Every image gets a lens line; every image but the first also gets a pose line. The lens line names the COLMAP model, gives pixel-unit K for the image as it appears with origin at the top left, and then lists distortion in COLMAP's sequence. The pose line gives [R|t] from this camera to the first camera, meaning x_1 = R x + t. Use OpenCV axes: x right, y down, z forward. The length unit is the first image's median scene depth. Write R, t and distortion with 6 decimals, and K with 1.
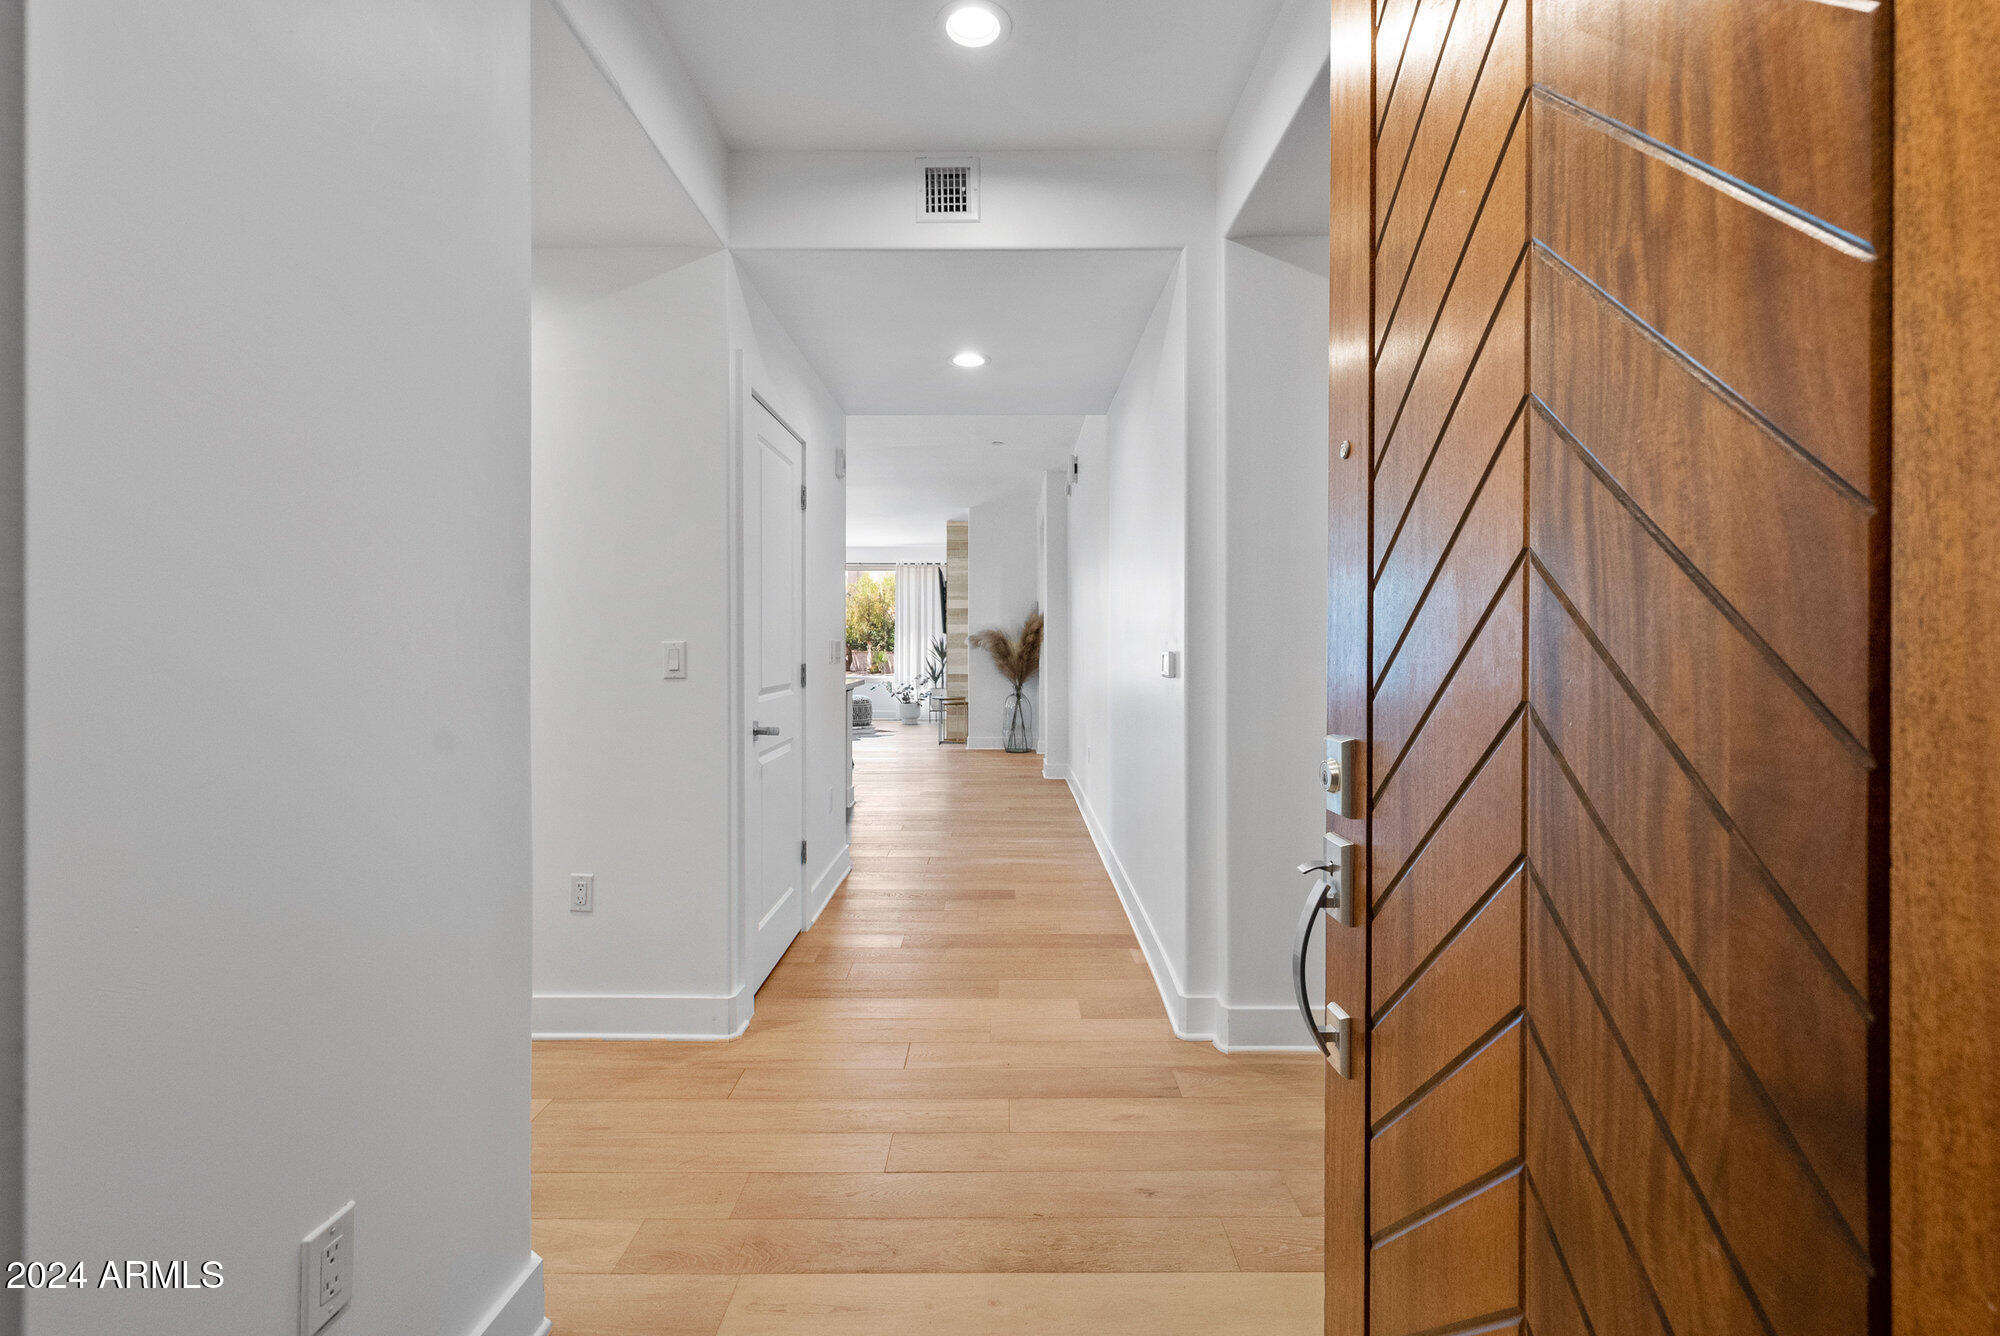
lens RADIAL K [[841.4, 0, 996.6], [0, 841.4, 650.9], [0, 0, 1]] dist [-0.000164, -0.000043]
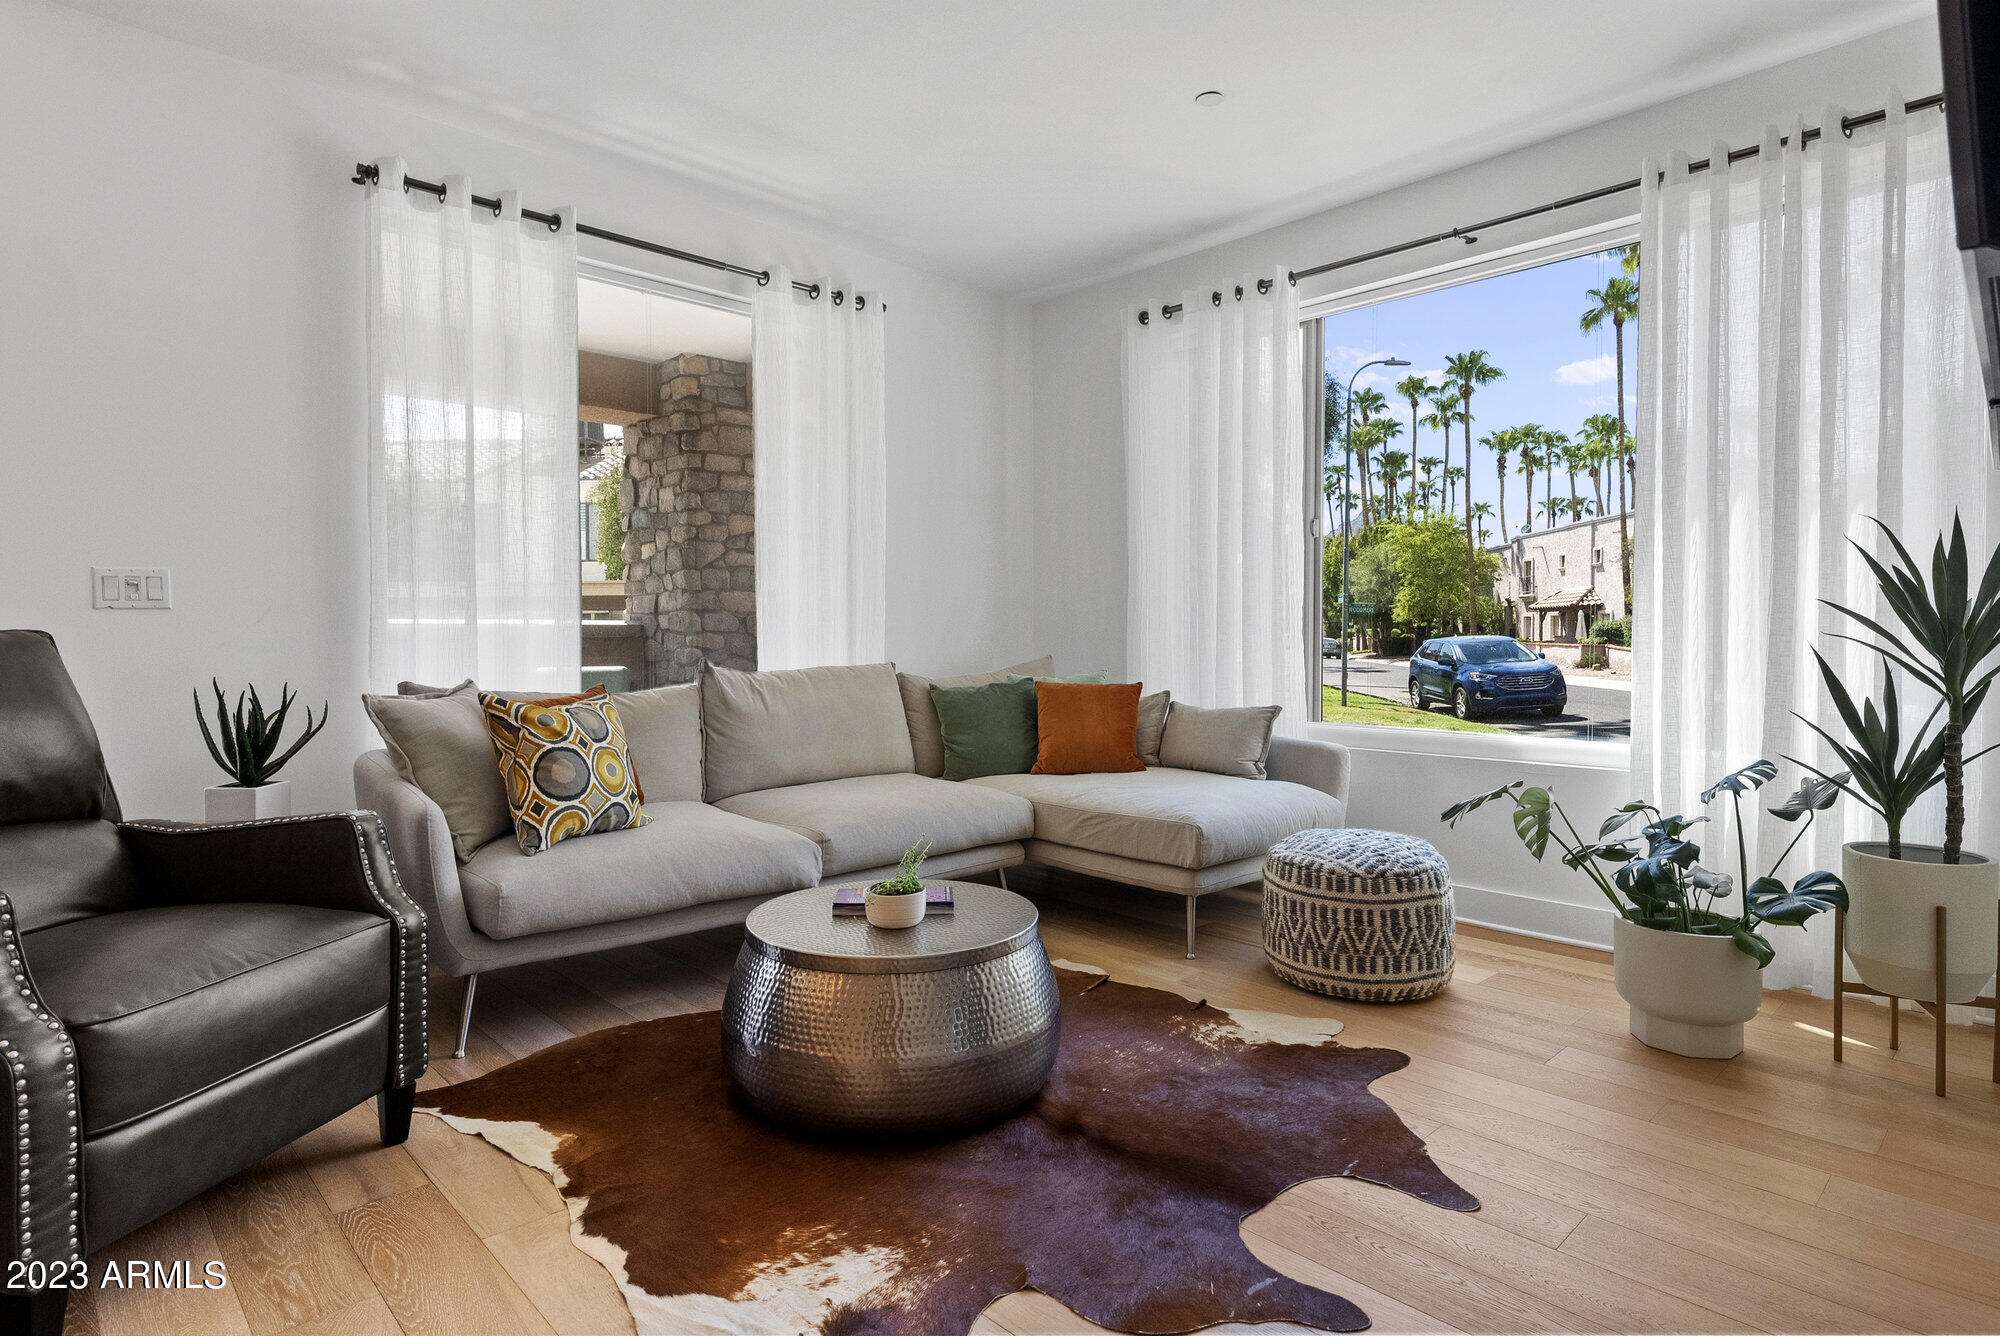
lens RADIAL K [[1034.0, 0, 1002.1], [0, 1034.0, 659.4], [0, 0, 1]] dist [0.003999, 0.000760]
pose [[0.689896, 0.012523, -0.723800, -0.060273], [-0.002709, 0.999888, 0.014718, 0.007862], [0.723904, -0.008193, 0.689852, 0.951260]]
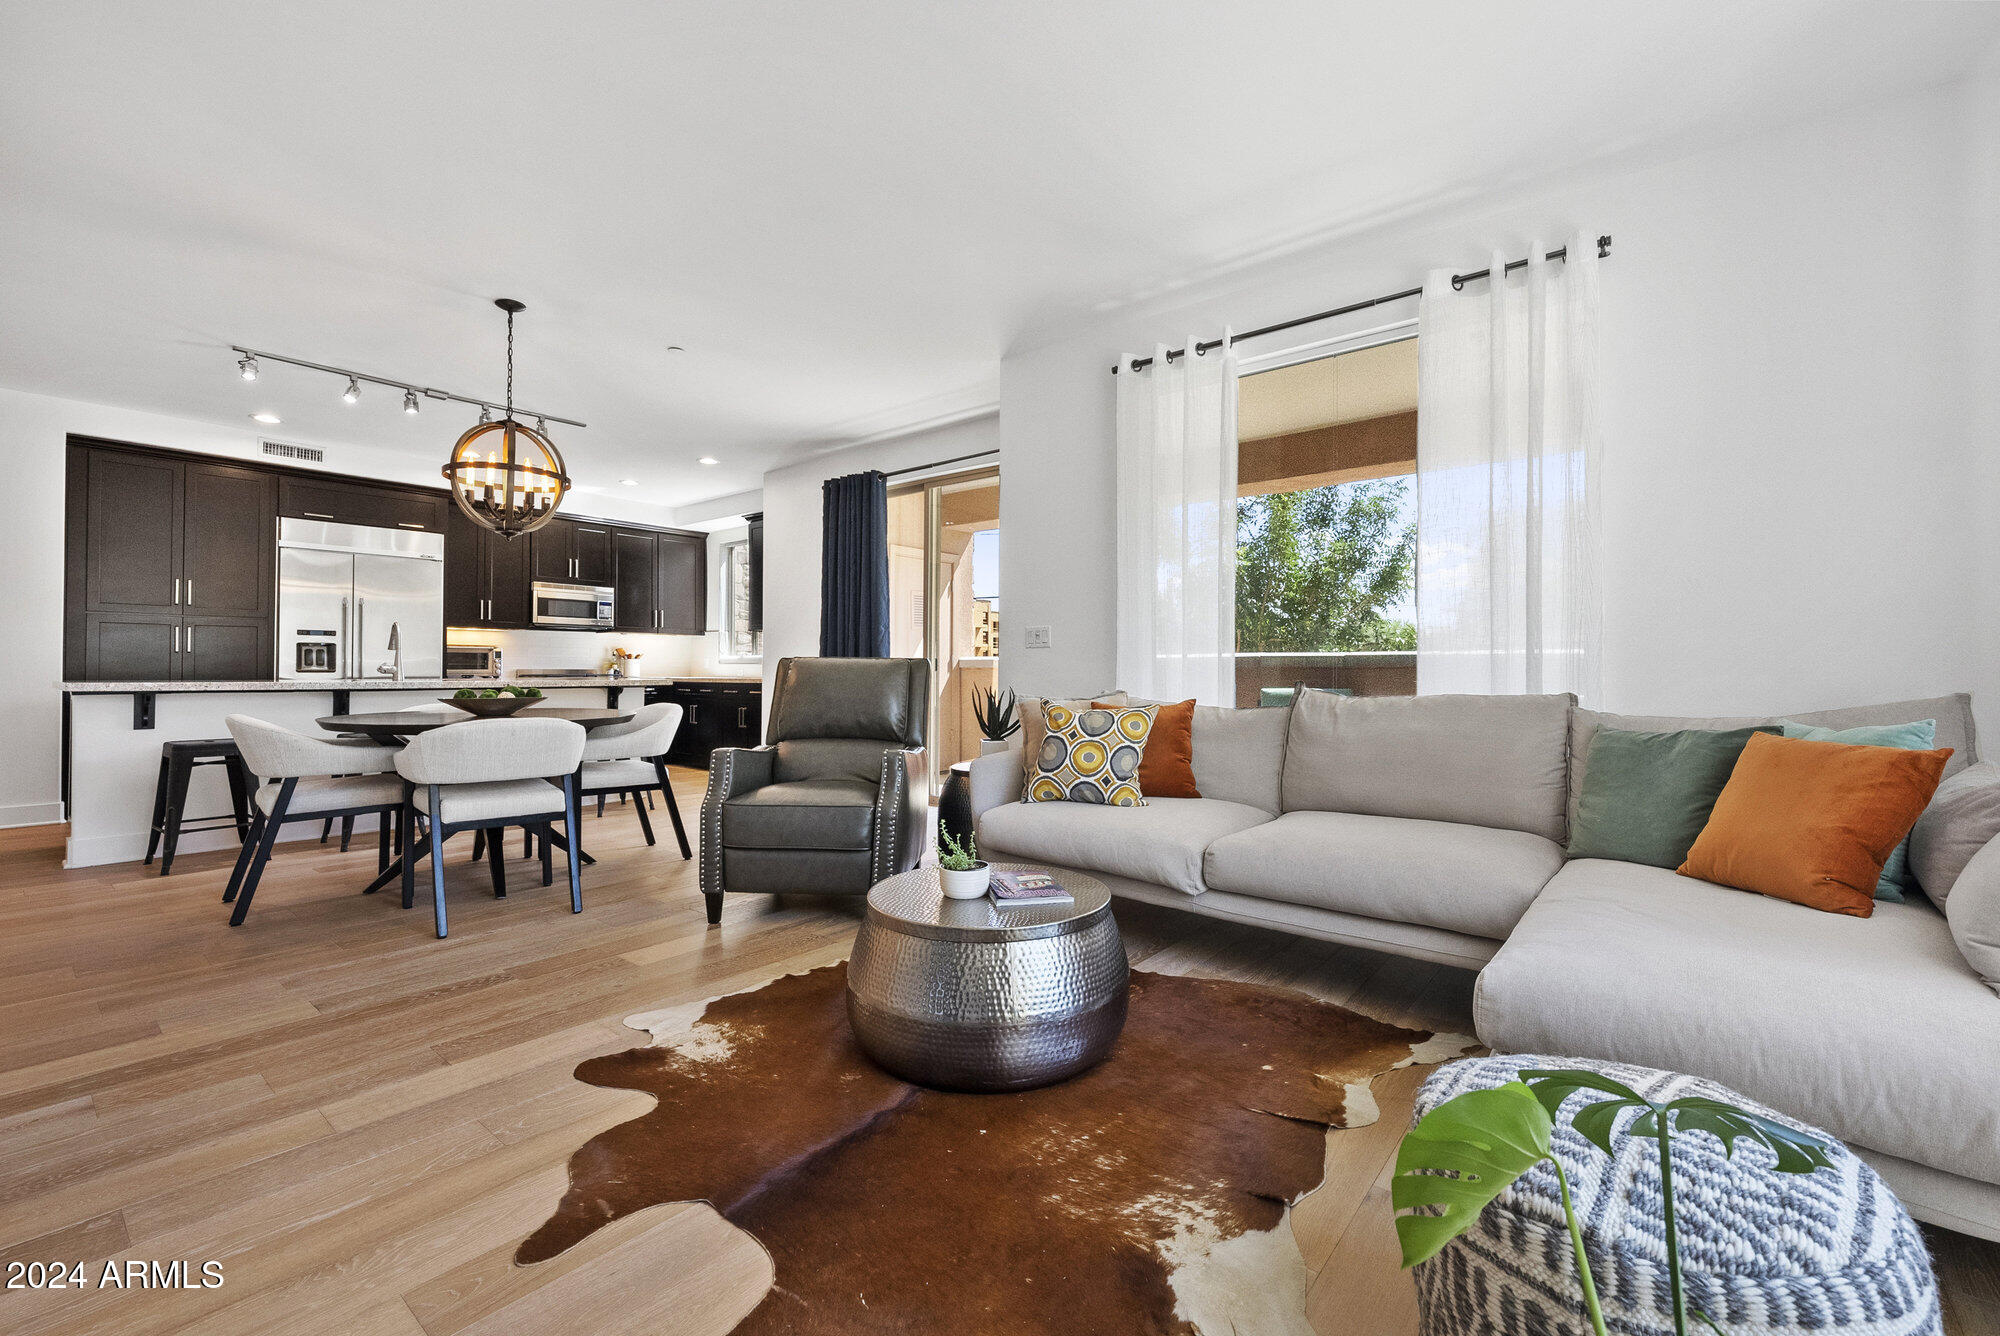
lens RADIAL K [[849.5, 0, 1015.2], [0, 849.5, 662.0], [0, 0, 1]] dist [-0.000272, 0.000181]
pose [[-0.630043, -0.010792, -0.776485, -0.073846], [-0.011960, 0.999920, -0.004193, 0.008451], [0.776468, 0.006645, -0.630122, 1.245729]]
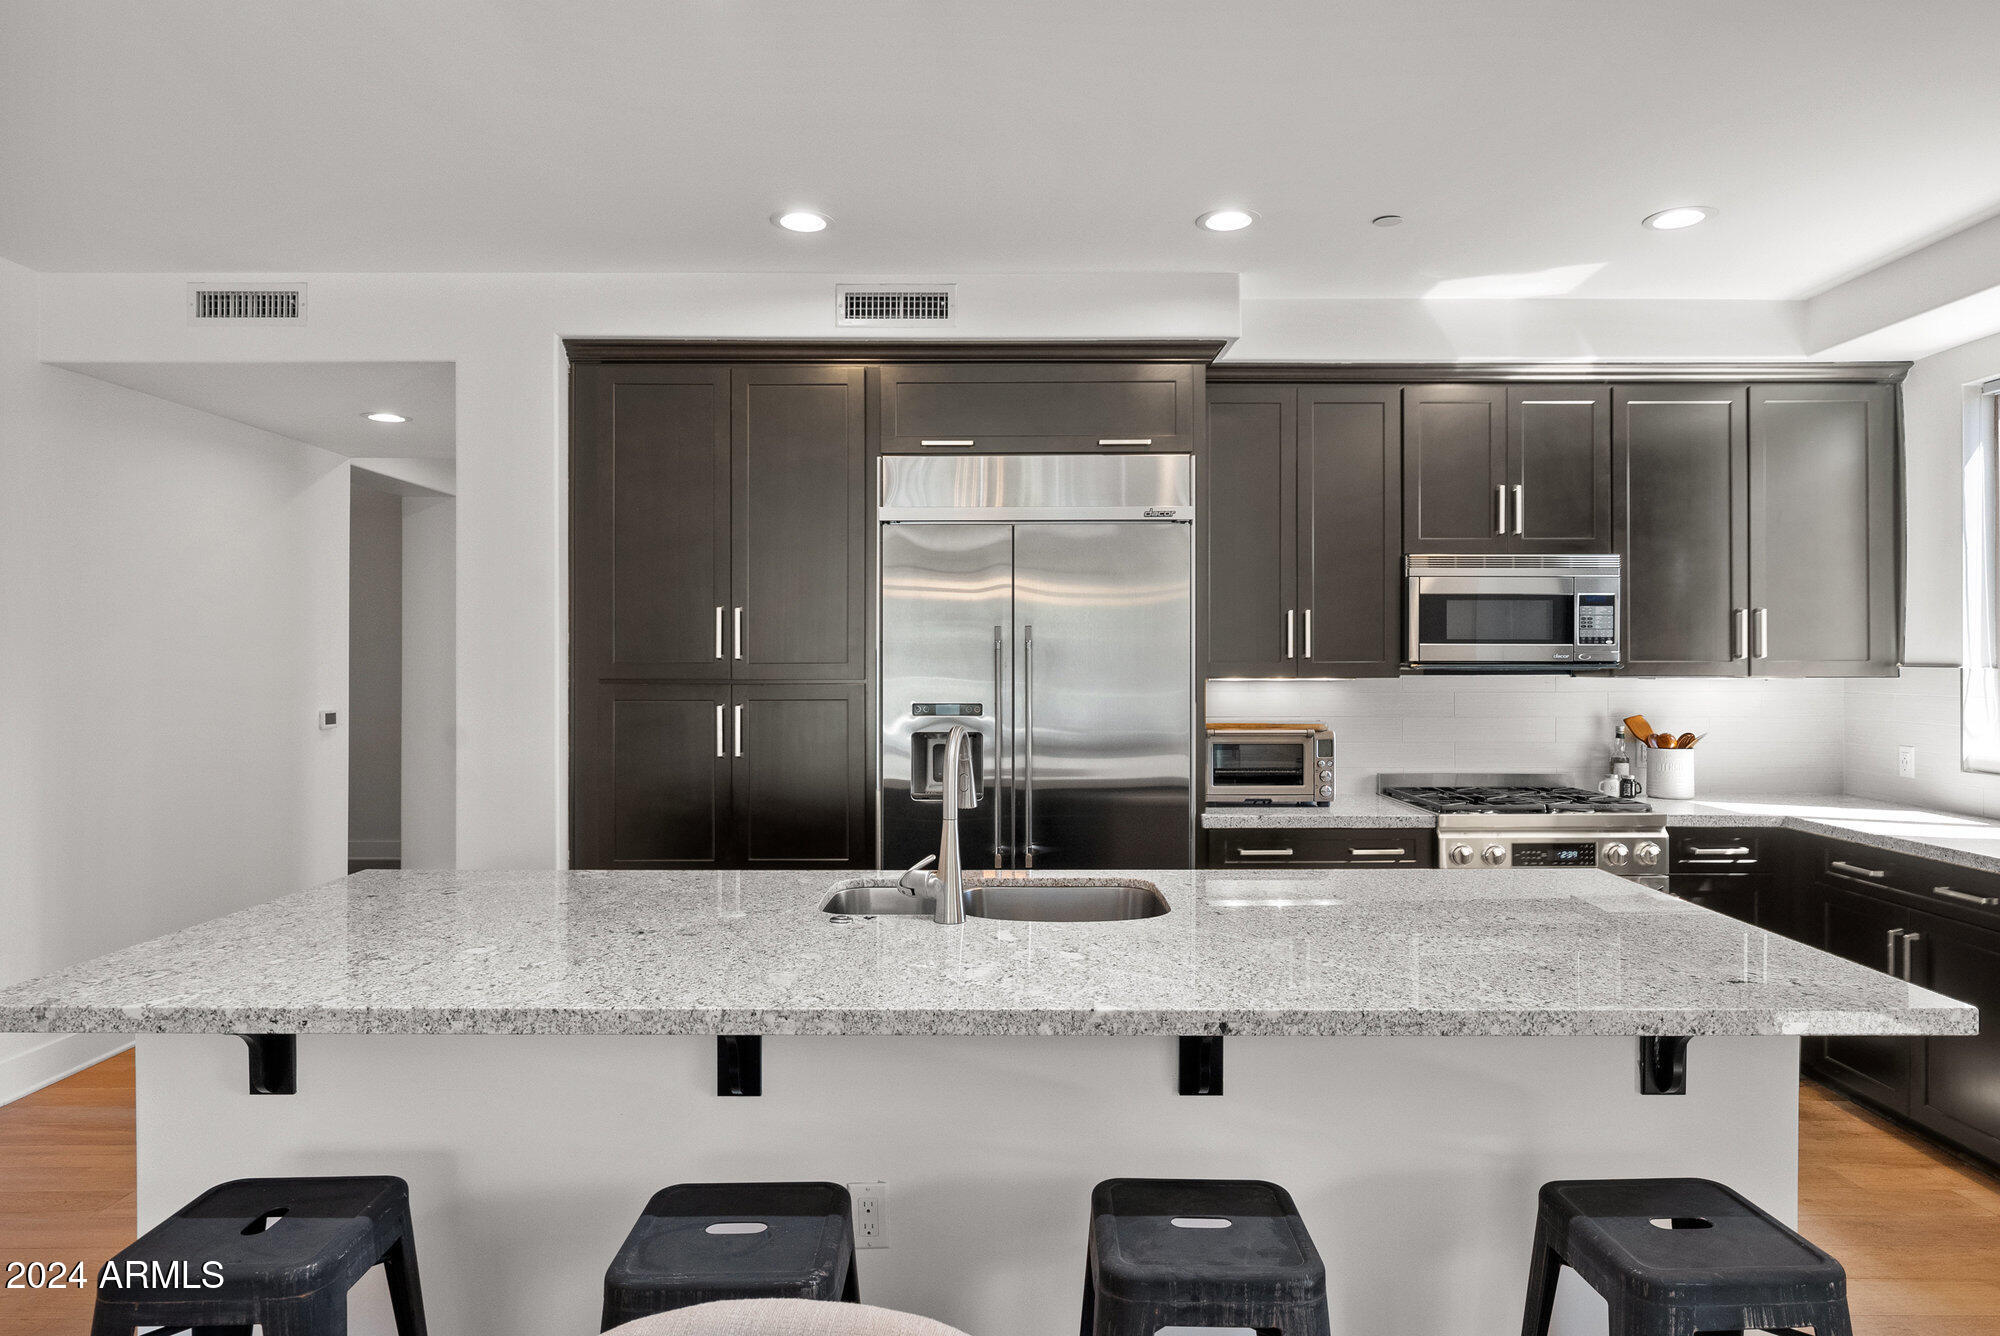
lens RADIAL K [[1211.3, 0, 1002.0], [0, 1211.3, 663.7], [0, 0, 1]] dist [0.003163, -0.000689]
pose [[-0.999997, -0.001380, 0.002204, -0.255720], [-0.001347, 0.999886, 0.015019, -0.030653], [-0.002224, 0.015016, -0.999885, 0.841837]]
